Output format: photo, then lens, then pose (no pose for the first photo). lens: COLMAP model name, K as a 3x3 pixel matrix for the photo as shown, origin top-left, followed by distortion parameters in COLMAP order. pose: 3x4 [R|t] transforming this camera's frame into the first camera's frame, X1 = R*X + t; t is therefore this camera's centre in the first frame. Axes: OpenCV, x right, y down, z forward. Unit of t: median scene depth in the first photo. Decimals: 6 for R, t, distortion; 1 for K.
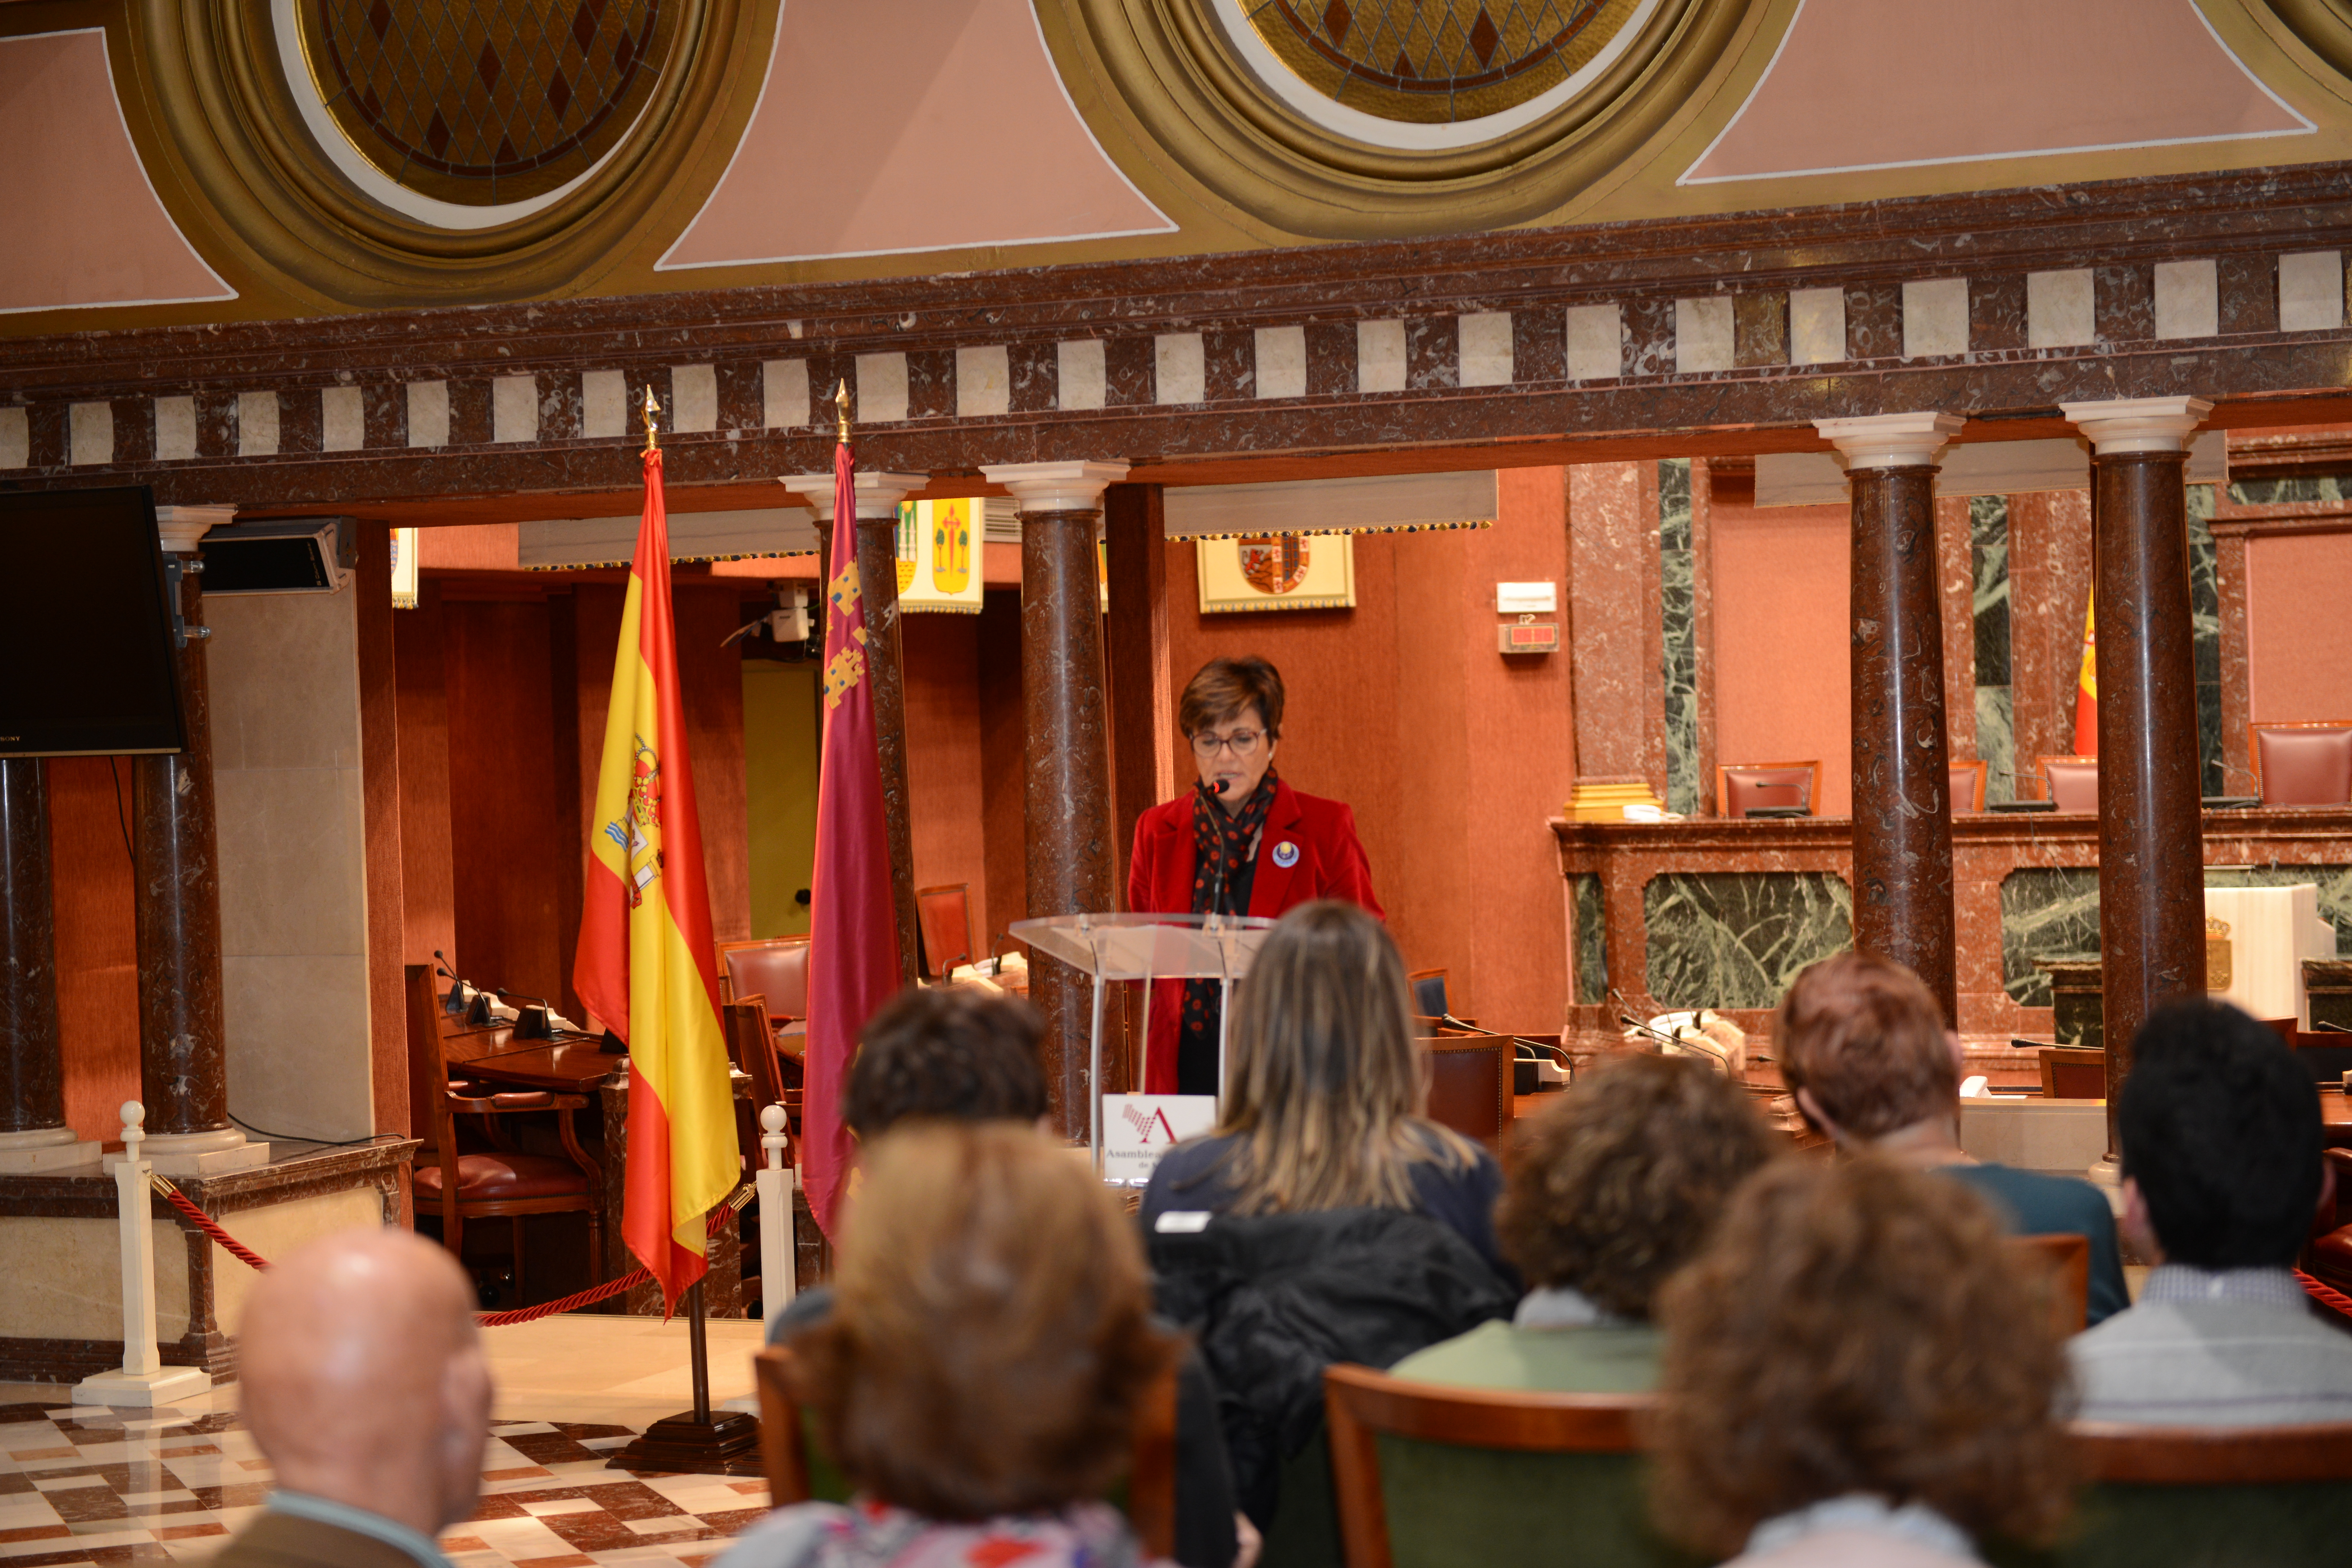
lens RADIAL K [[4624.2, 0, 1176.0], [0, 4624.2, 784.0], [0, 0, 1]] dist [0.154311, -0.047602]
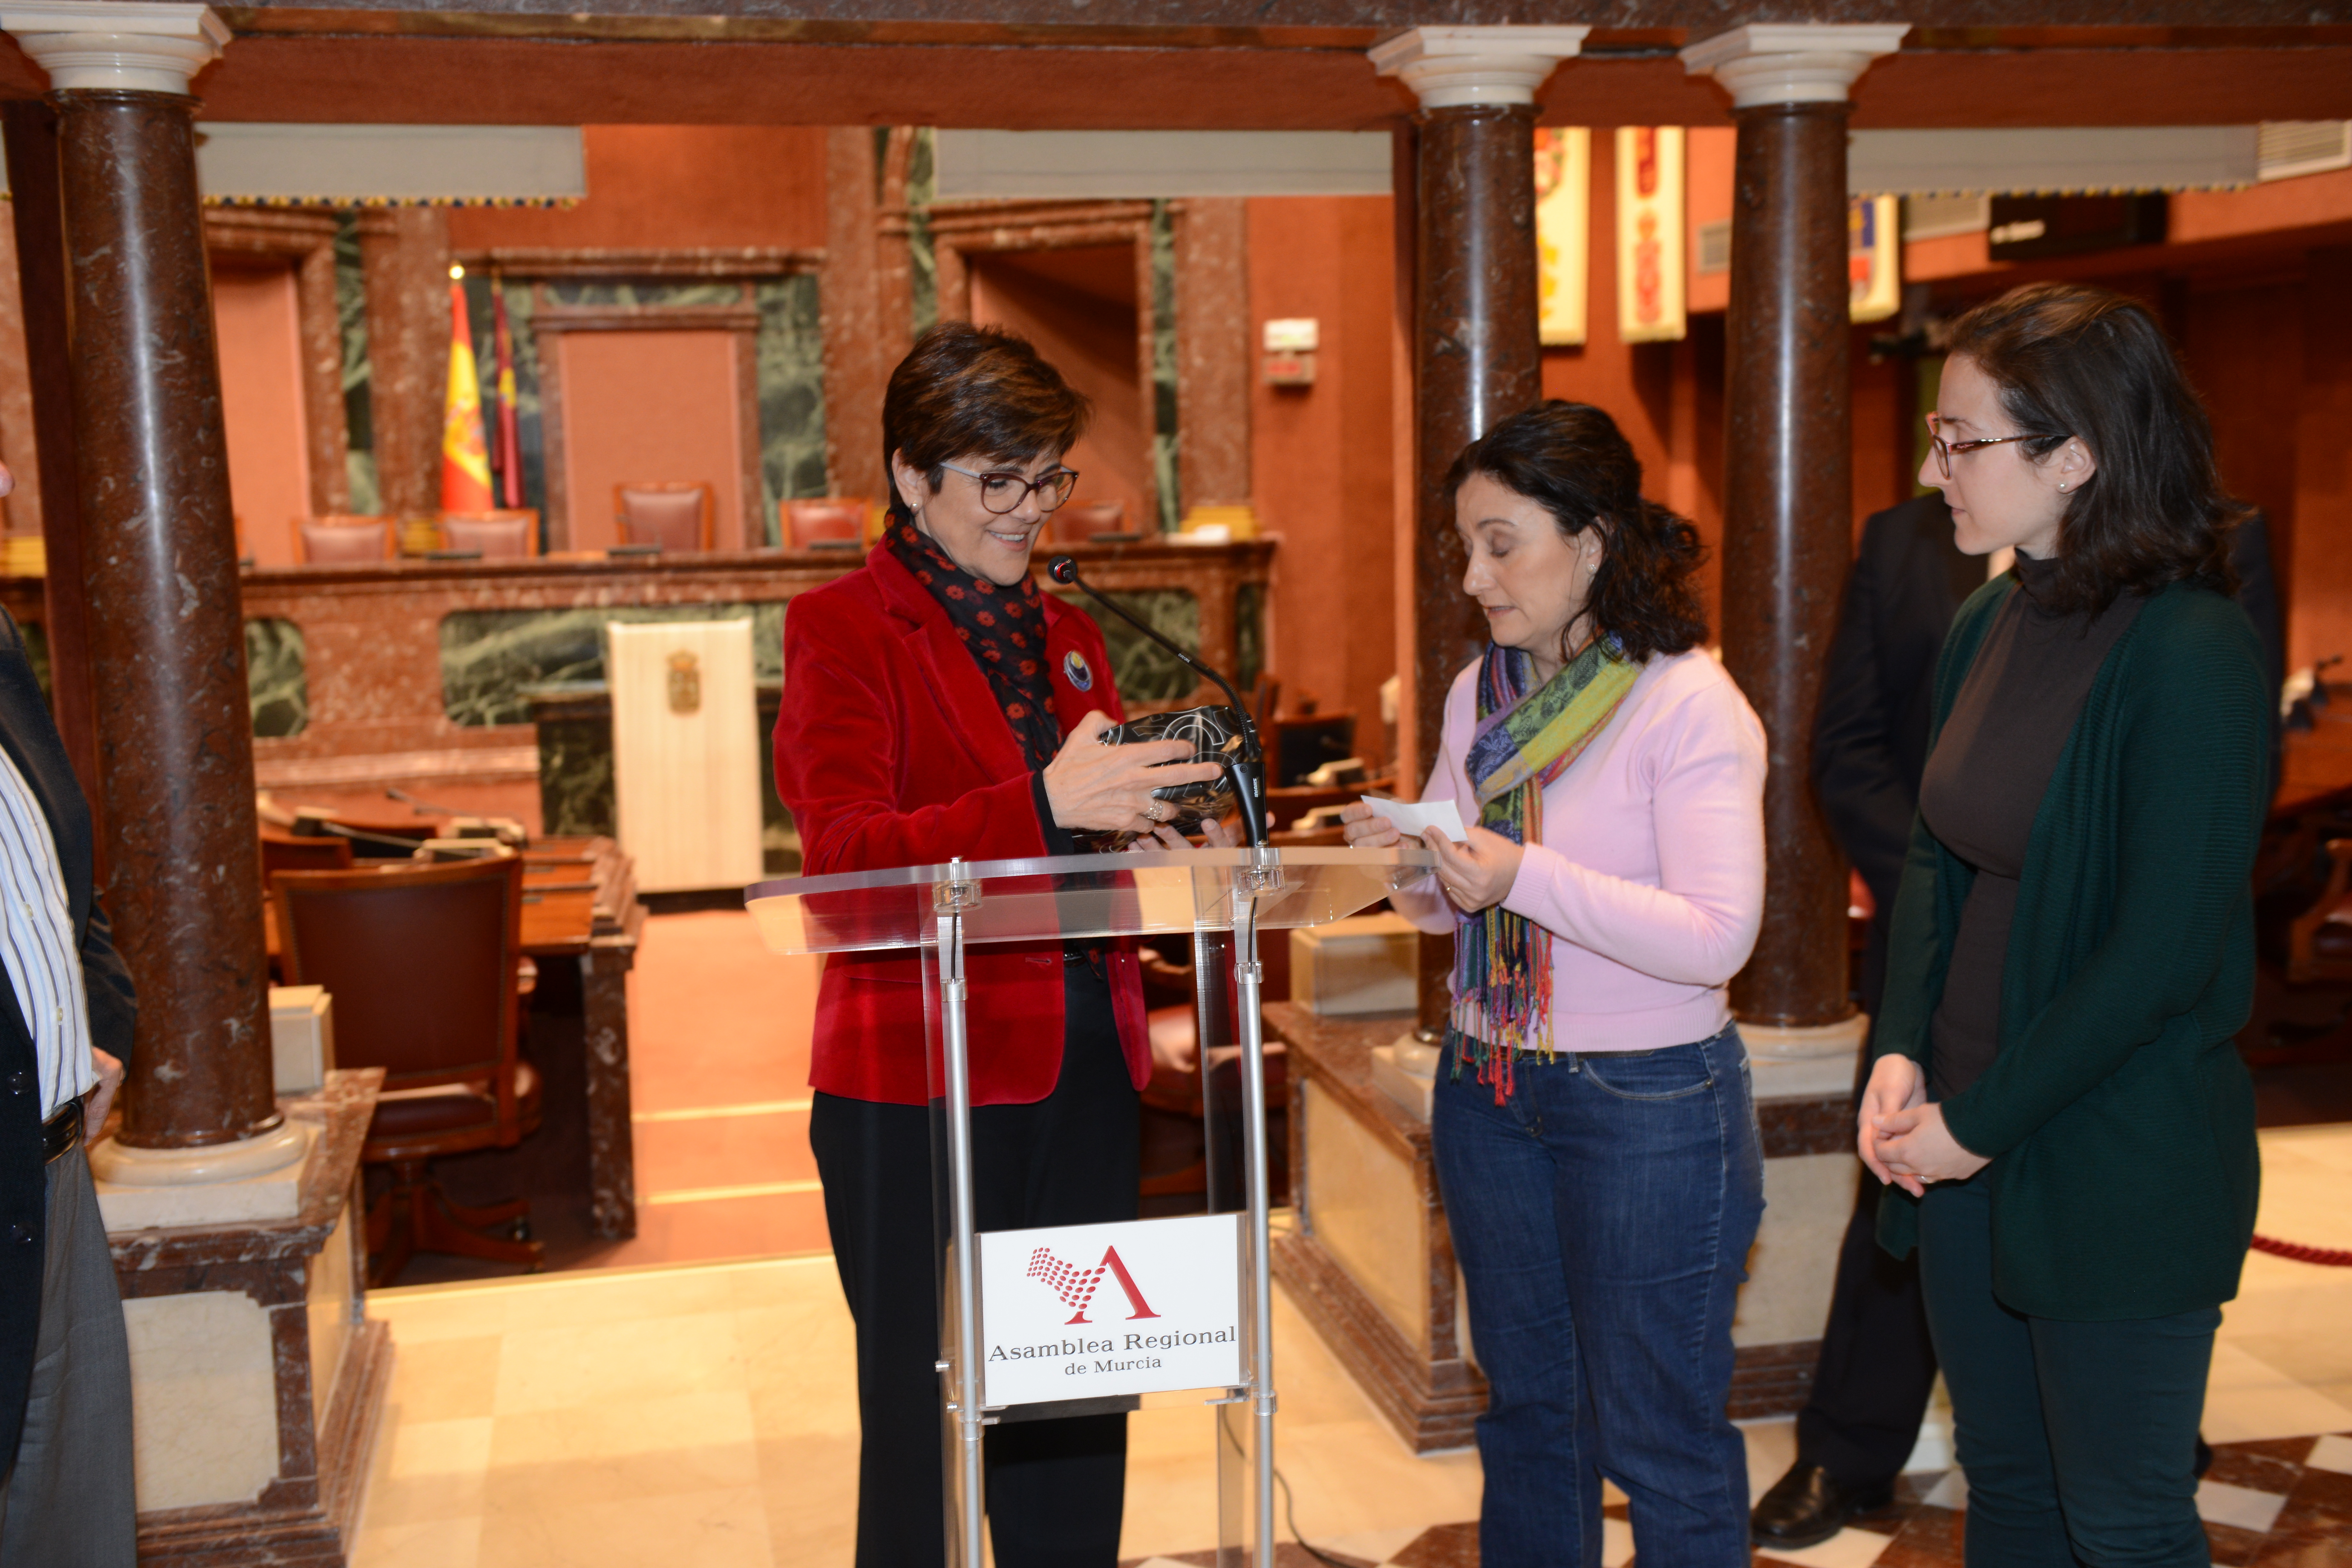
lens RADIAL K [[2661.4, 0, 1176.0], [0, 2661.4, 784.0], [0, 0, 1]] dist [0.079656, -0.001261]
pose [[0.802582, -0.064497, 0.593044, -0.129234], [0.008090, 0.995223, 0.097287, -0.003683], [-0.596486, -0.073283, 0.799271, 0.634508]]
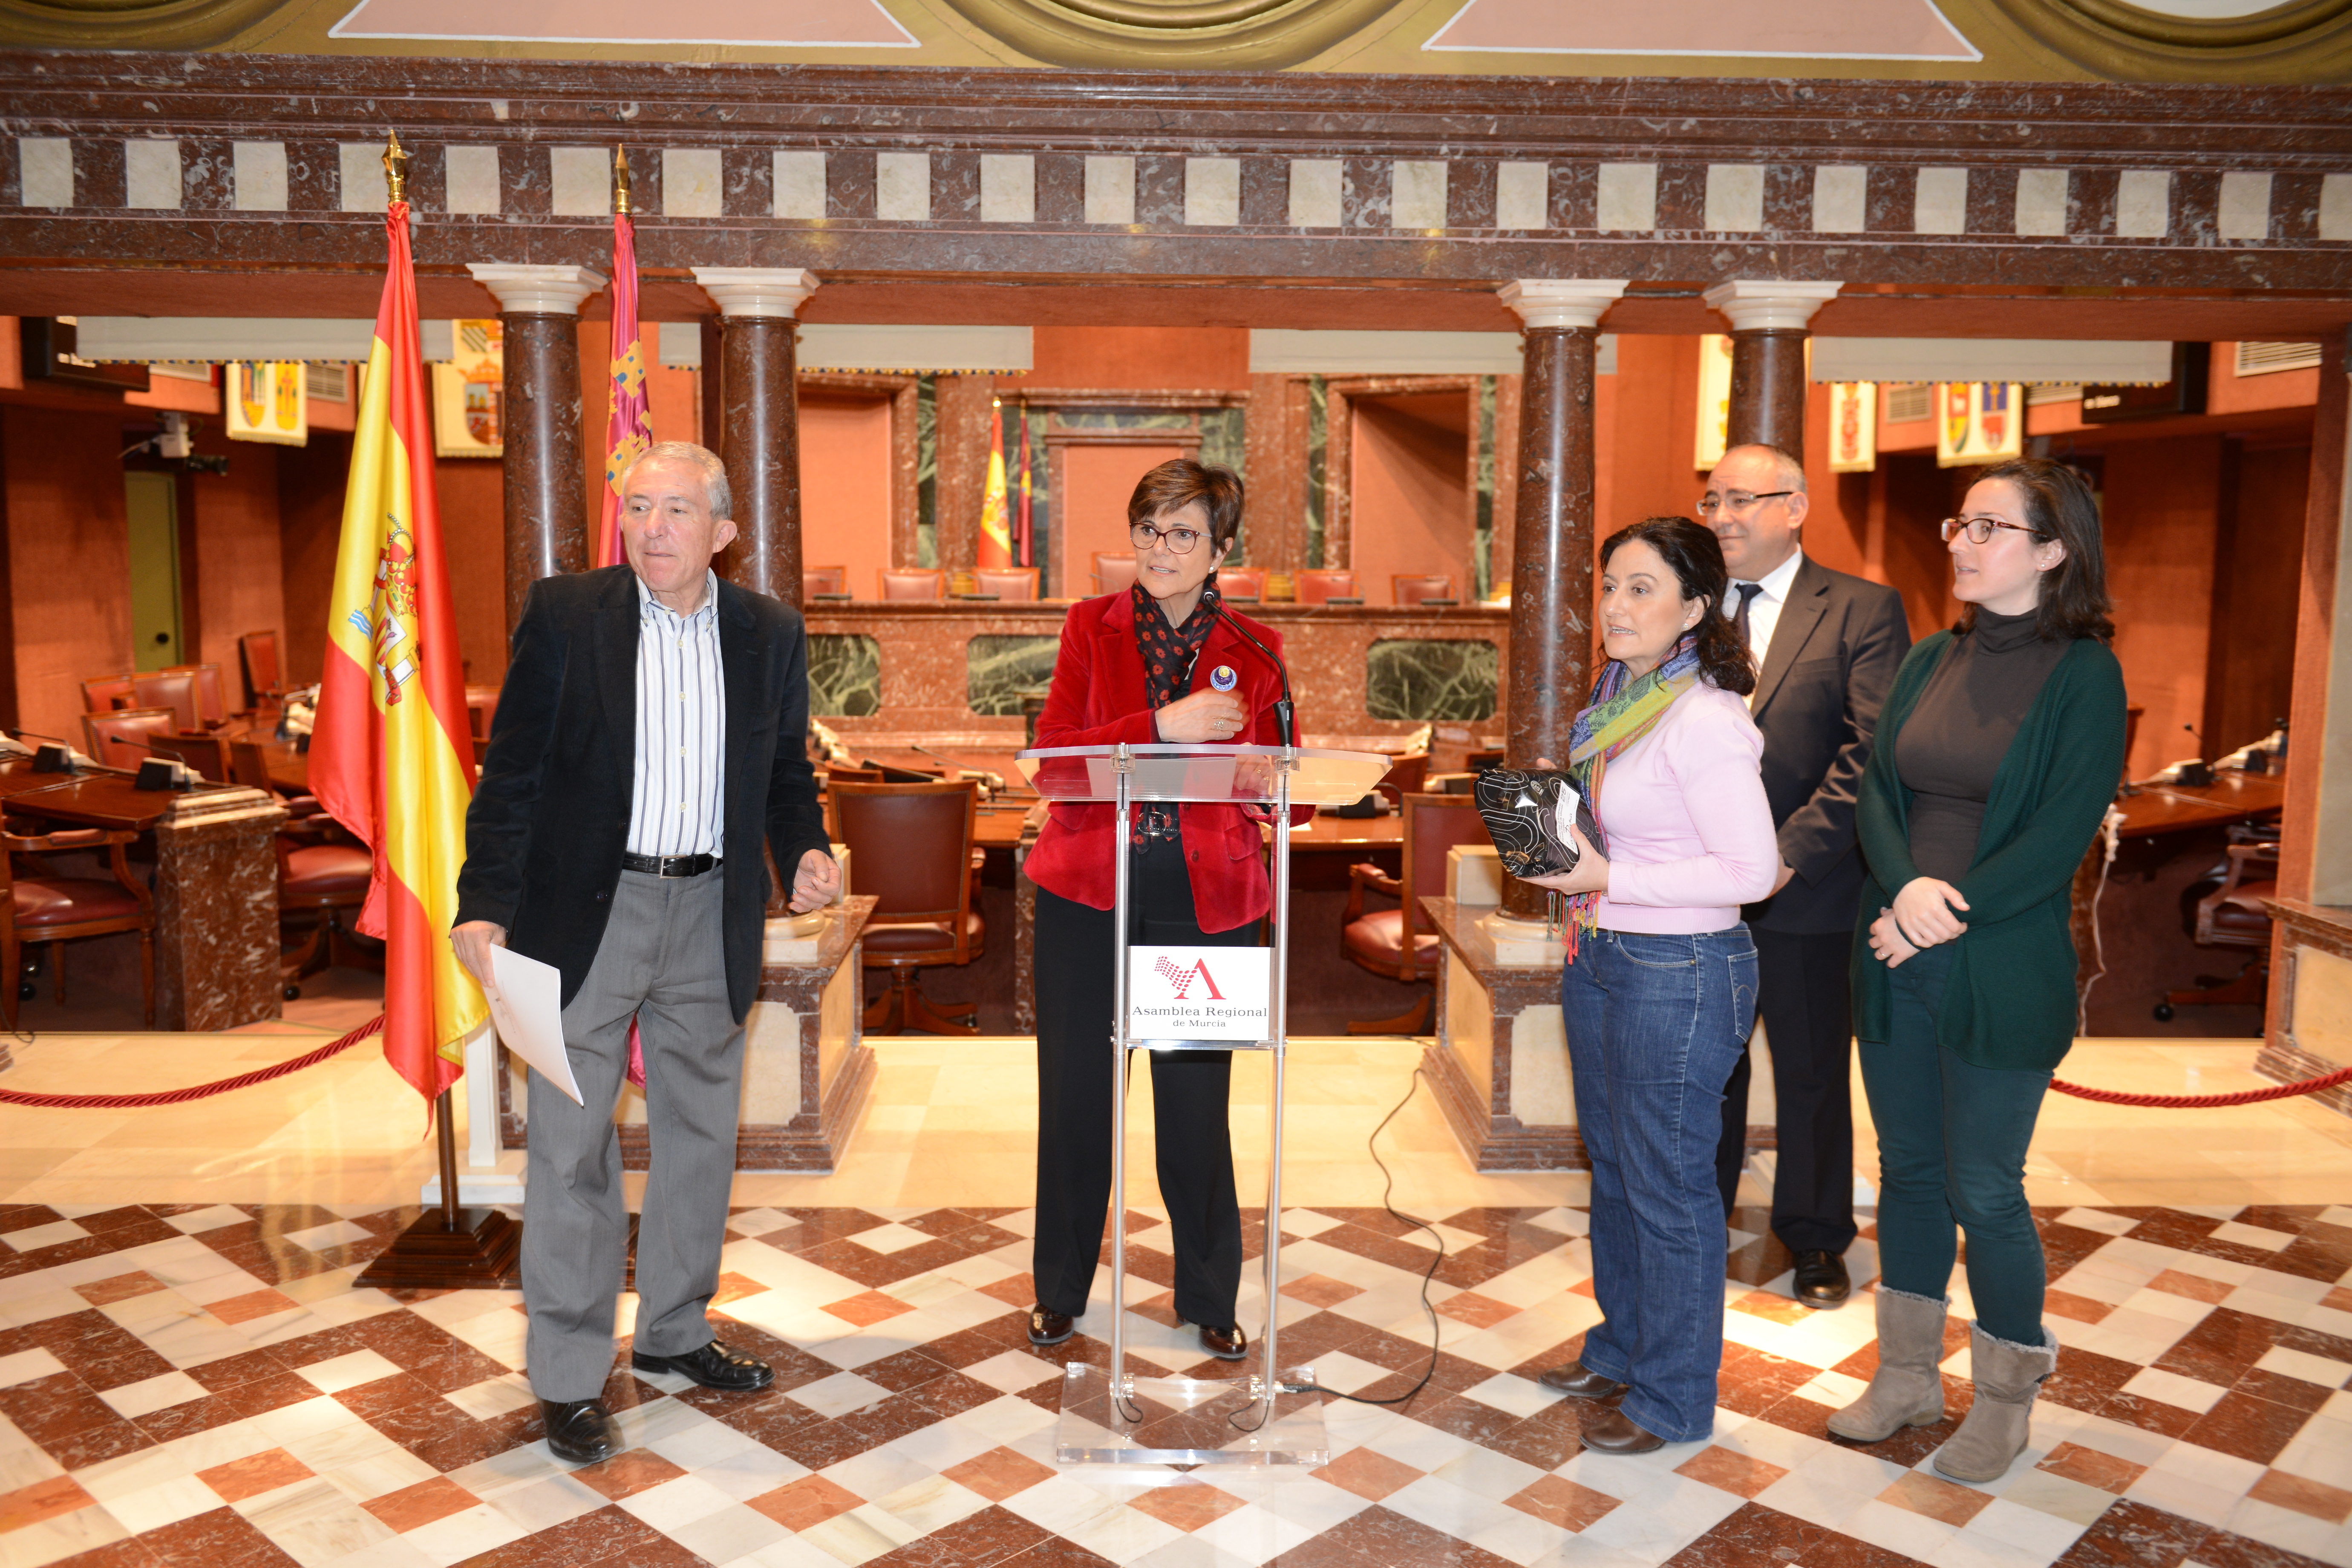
lens RADIAL K [[2046.8, 0, 1176.0], [0, 2046.8, 784.0], [0, 0, 1]] dist [0.001027, -0.002902]
pose [[0.897555, -0.015260, 0.440638, -0.147183], [-0.029651, 0.995049, 0.094858, -0.000702], [-0.439904, -0.098206, 0.892659, 0.532735]]
